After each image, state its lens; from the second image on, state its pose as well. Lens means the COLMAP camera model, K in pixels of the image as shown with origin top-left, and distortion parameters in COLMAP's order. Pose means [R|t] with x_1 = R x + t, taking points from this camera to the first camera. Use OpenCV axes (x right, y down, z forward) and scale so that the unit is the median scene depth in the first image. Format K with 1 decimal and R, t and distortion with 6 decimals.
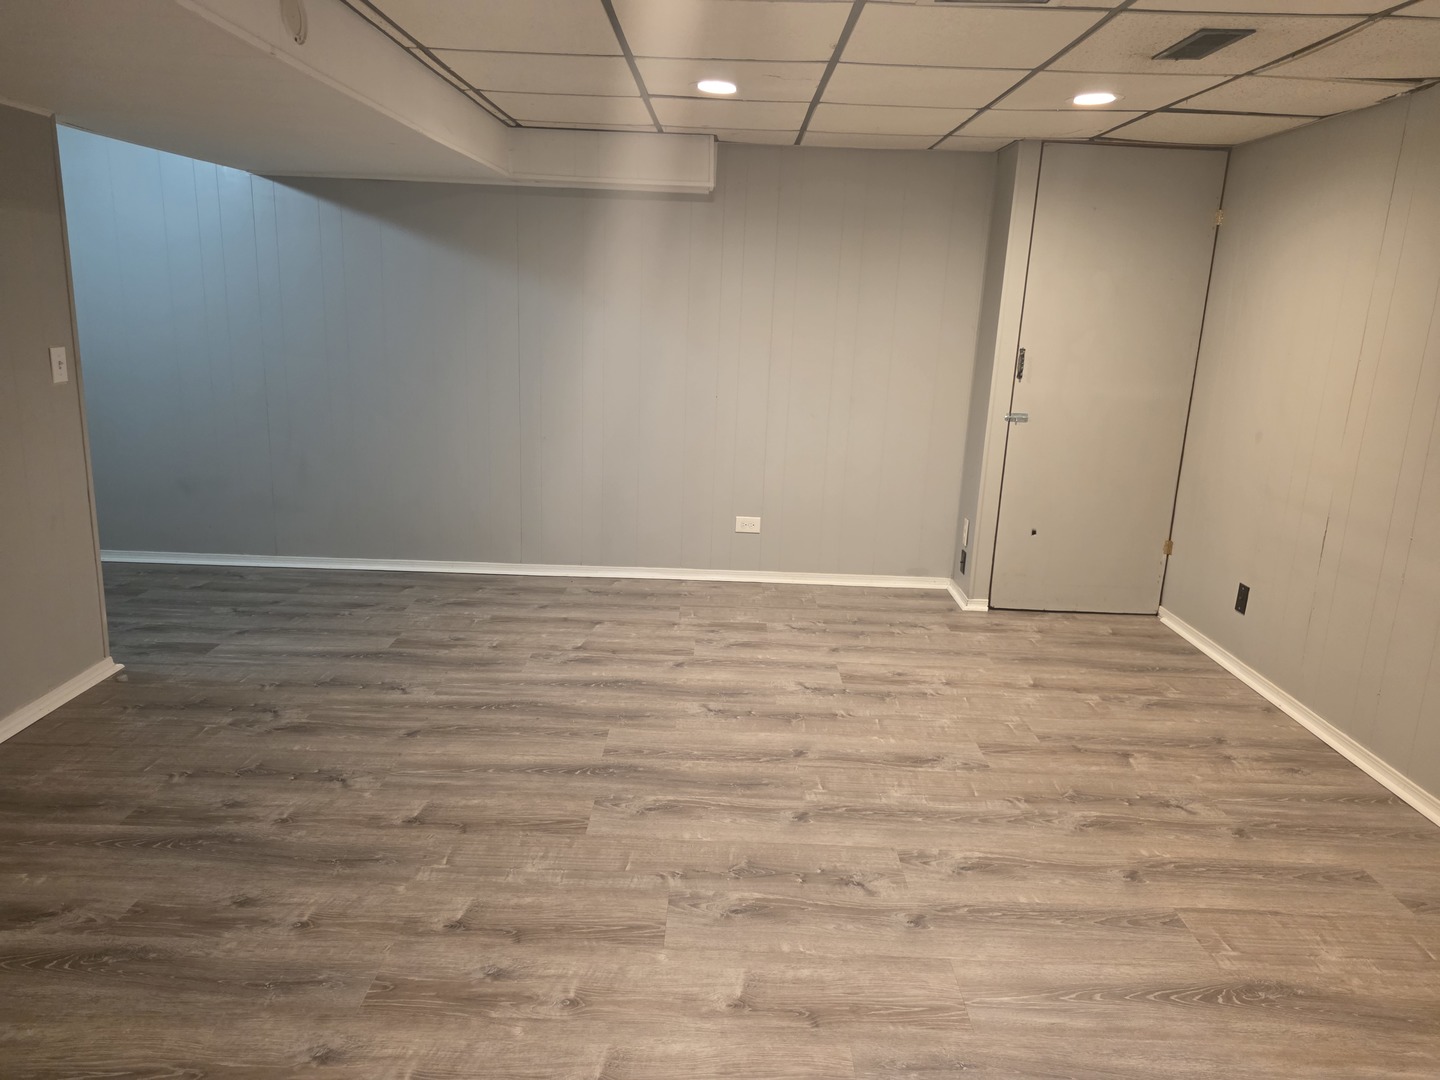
lens RADIAL K [[977.4, 0, 721.0], [0, 977.4, 535.0], [0, 0, 1]] dist [0.072713, -0.025044]
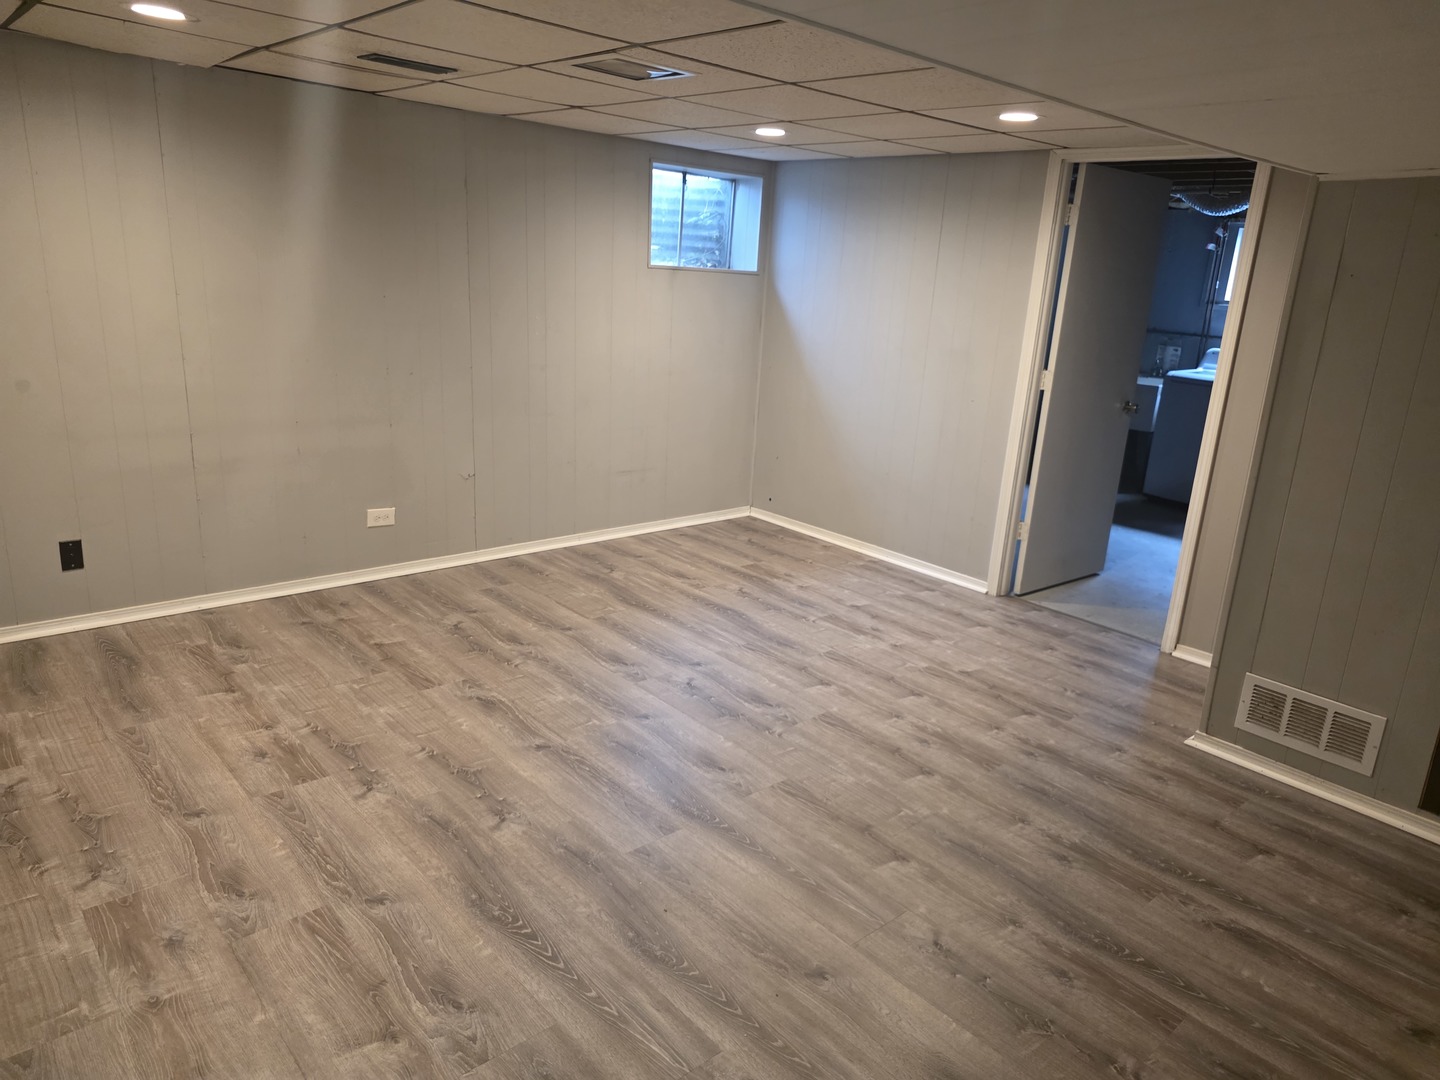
lens RADIAL K [[977.4, 0, 719.6], [0, 977.4, 542.2], [0, 0, 1]] dist [0.072713, -0.025044]
pose [[-0.673836, -0.277314, 0.684866, -0.743544], [0.089350, 0.889512, 0.448090, -0.439916], [-0.733459, 0.363132, -0.574608, 1.508231]]
